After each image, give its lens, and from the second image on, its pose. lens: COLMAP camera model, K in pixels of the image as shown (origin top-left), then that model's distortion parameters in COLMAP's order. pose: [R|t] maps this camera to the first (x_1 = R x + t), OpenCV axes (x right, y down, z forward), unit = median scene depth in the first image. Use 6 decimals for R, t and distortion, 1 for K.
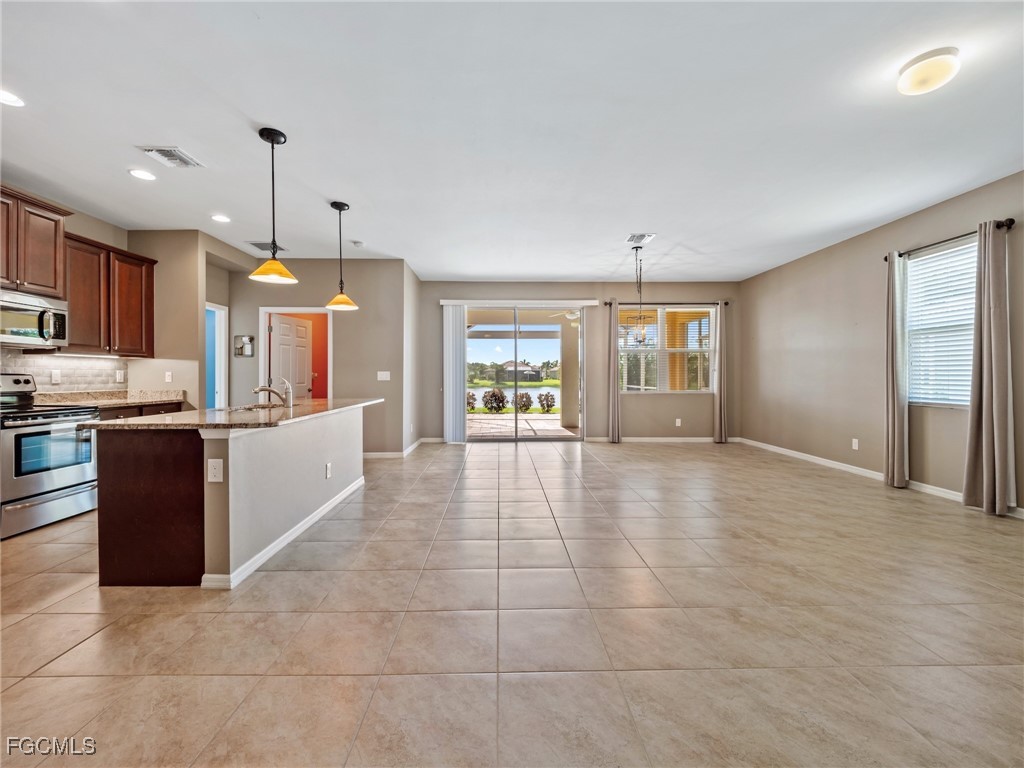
lens RADIAL K [[431.7, 0, 504.9], [0, 431.7, 381.9], [0, 0, 1]] dist [-0.001475, -0.005785]
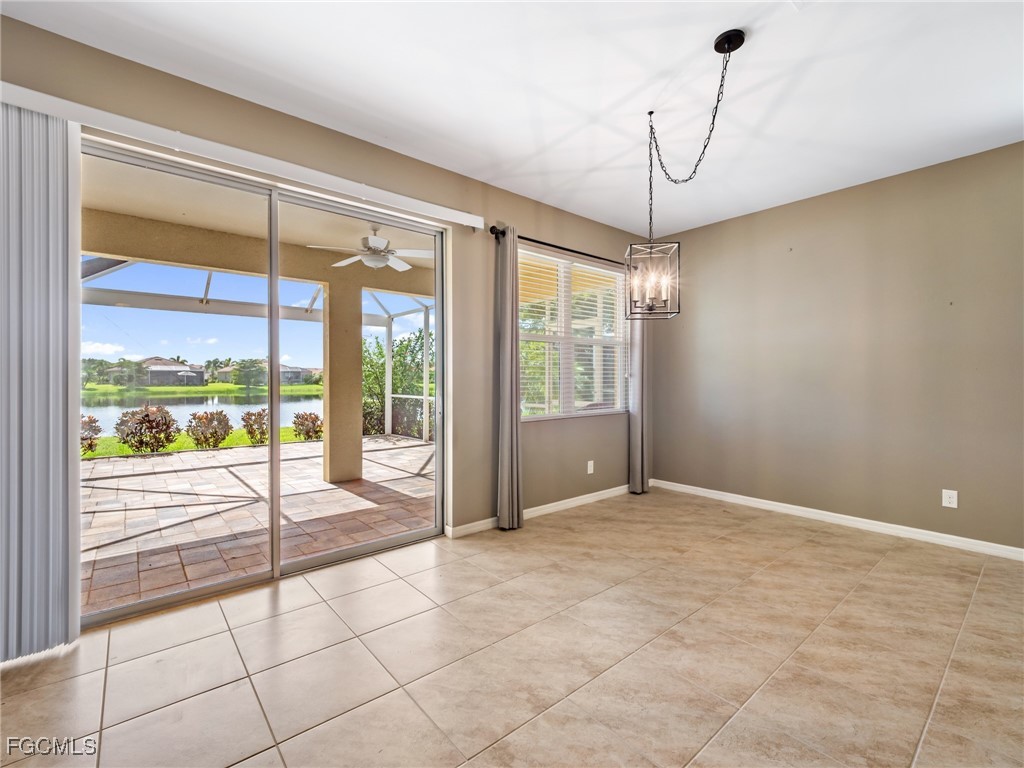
lens RADIAL K [[454.7, 0, 505.3], [0, 454.7, 378.1], [0, 0, 1]] dist [-0.002978, -0.001579]
pose [[0.779843, 0.000352, 0.625975, -0.072728], [0.008145, 0.999909, -0.010710, -0.021890], [-0.625923, 0.013451, 0.779769, 0.760835]]
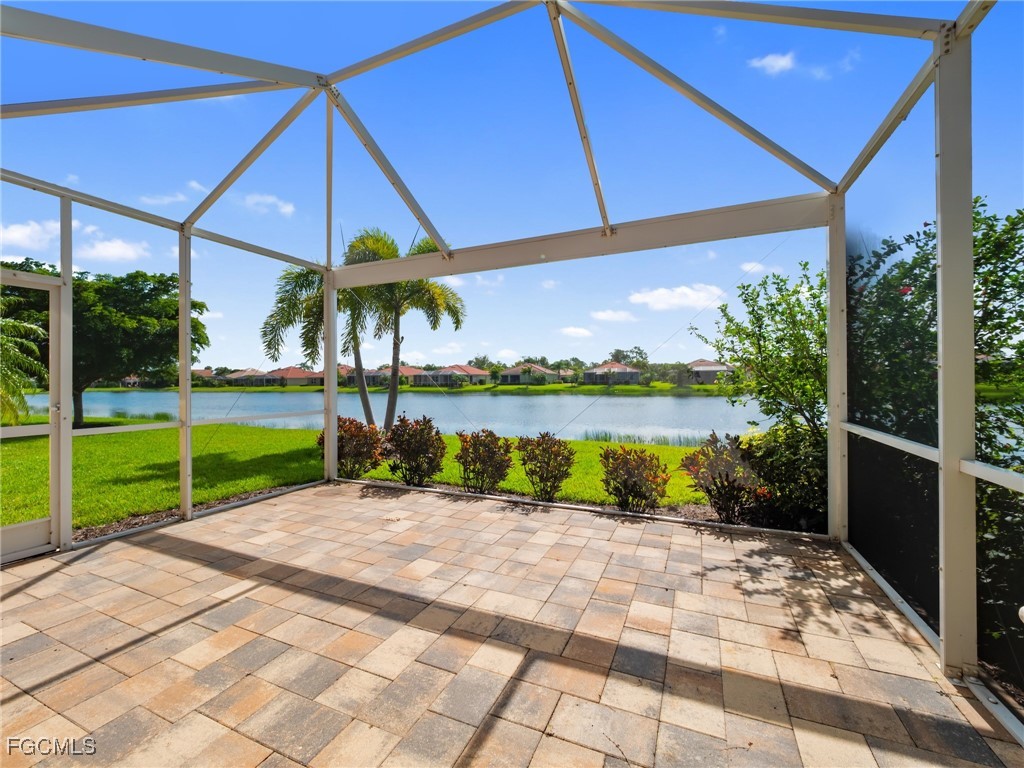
lens RADIAL K [[423.1, 0, 511.5], [0, 423.1, 376.5], [0, 0, 1]] dist [-0.002634, -0.000564]
pose [[0.907283, -0.014418, -0.420273, 0.505895], [0.006462, 0.999772, -0.020348, -0.030013], [0.420471, 0.015746, 0.907169, 1.704606]]
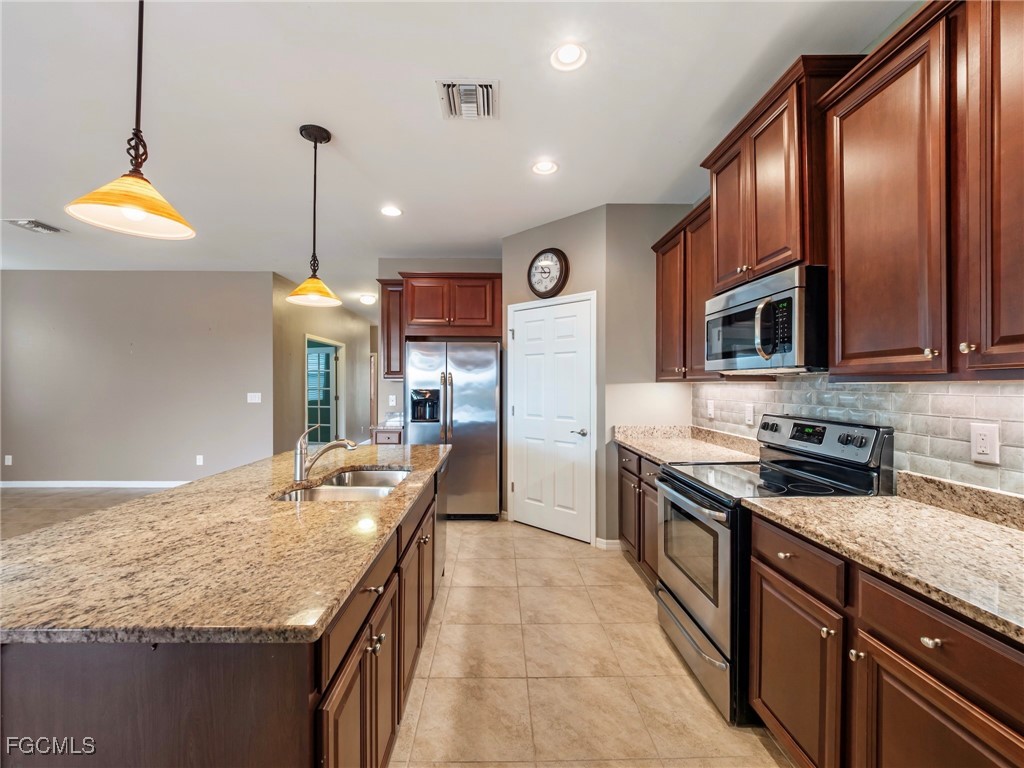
lens RADIAL K [[435.4, 0, 508.8], [0, 435.4, 383.9], [0, 0, 1]] dist [-0.002352, -0.000917]
pose [[-0.999984, -0.000506, -0.005693, -0.447574], [-0.000576, 0.999925, 0.012262, -0.043198], [0.005687, 0.012265, -0.999909, 0.909939]]
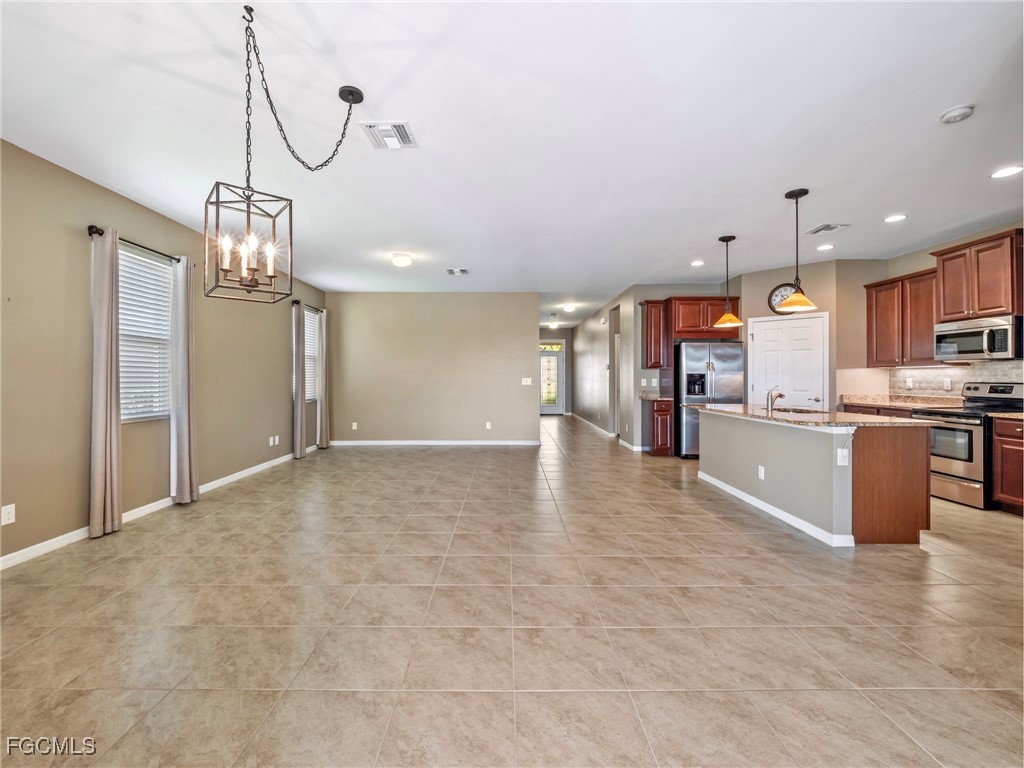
lens RADIAL K [[454.7, 0, 505.3], [0, 454.7, 378.1], [0, 0, 1]] dist [-0.002978, -0.001579]
pose [[-0.999906, 0.002742, 0.013458, 0.139233], [0.002937, 0.999891, 0.014500, -0.032671], [-0.013416, 0.014538, -0.999804, 1.339173]]
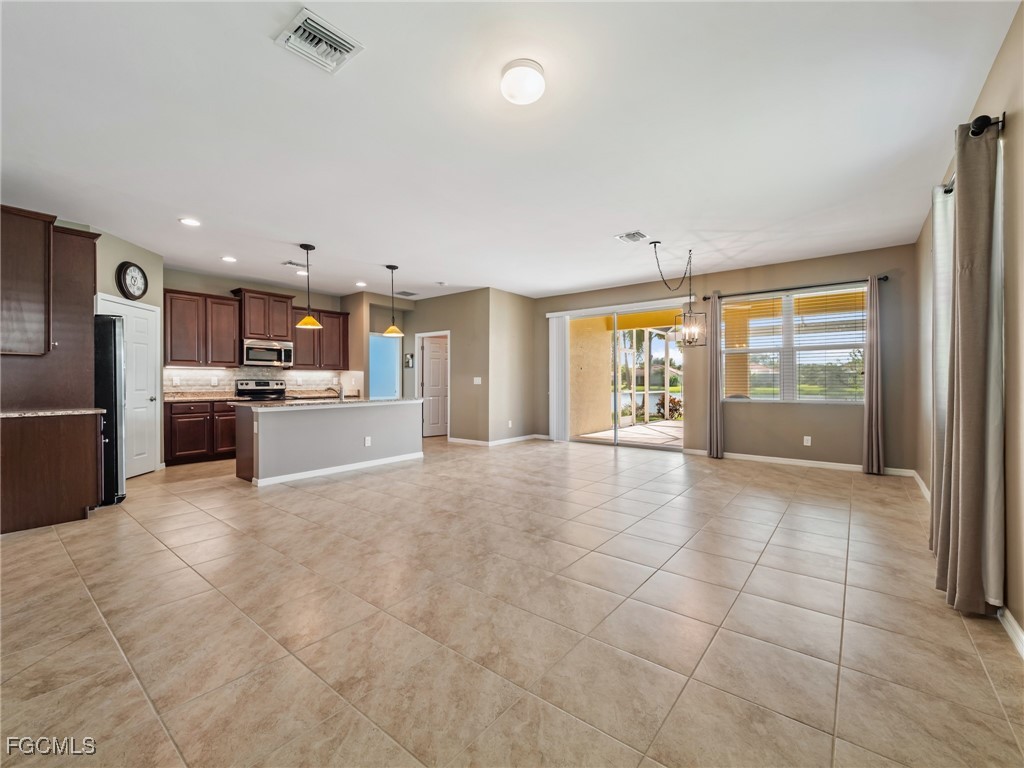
lens RADIAL K [[435.4, 0, 508.8], [0, 435.4, 383.9], [0, 0, 1]] dist [-0.002352, -0.000917]
pose [[0.769058, 0.003356, -0.639171, 0.614101], [-0.007469, 0.999965, -0.003736, -0.000750], [0.639136, 0.007647, 0.769056, 0.070548]]
